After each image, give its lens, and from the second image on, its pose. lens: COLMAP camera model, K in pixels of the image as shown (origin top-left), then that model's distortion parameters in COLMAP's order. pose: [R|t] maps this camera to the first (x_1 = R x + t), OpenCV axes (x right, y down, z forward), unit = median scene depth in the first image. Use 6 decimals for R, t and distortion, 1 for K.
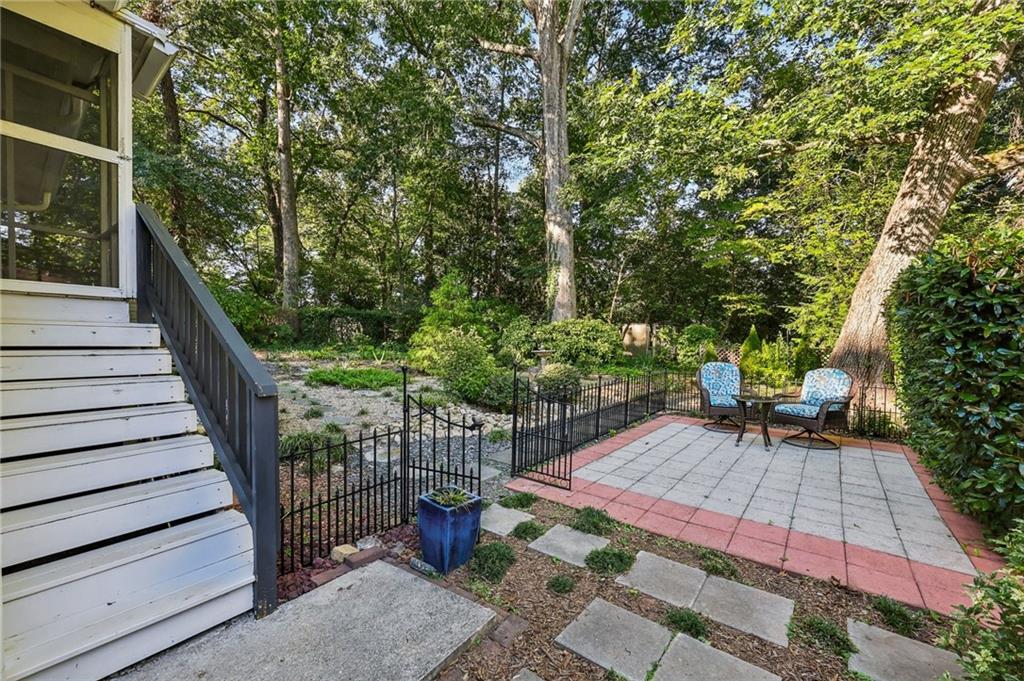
lens RADIAL K [[415.0, 0, 510.9], [0, 415.0, 341.5], [0, 0, 1]] dist [0.002498, -0.000163]
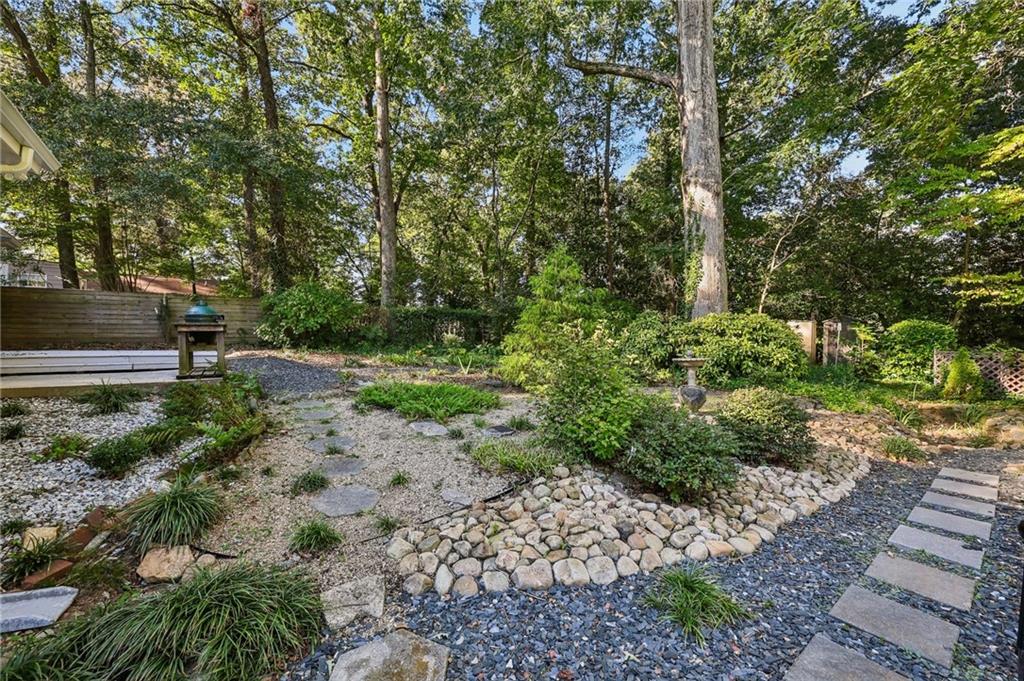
lens RADIAL K [[415.0, 0, 511.2], [0, 415.0, 340.5], [0, 0, 1]] dist [0.002498, -0.000163]
pose [[0.970213, 0.000682, -0.242253, -0.034699], [-0.001945, 0.999986, -0.004977, -0.003055], [0.242246, 0.005300, 0.970200, 0.206394]]
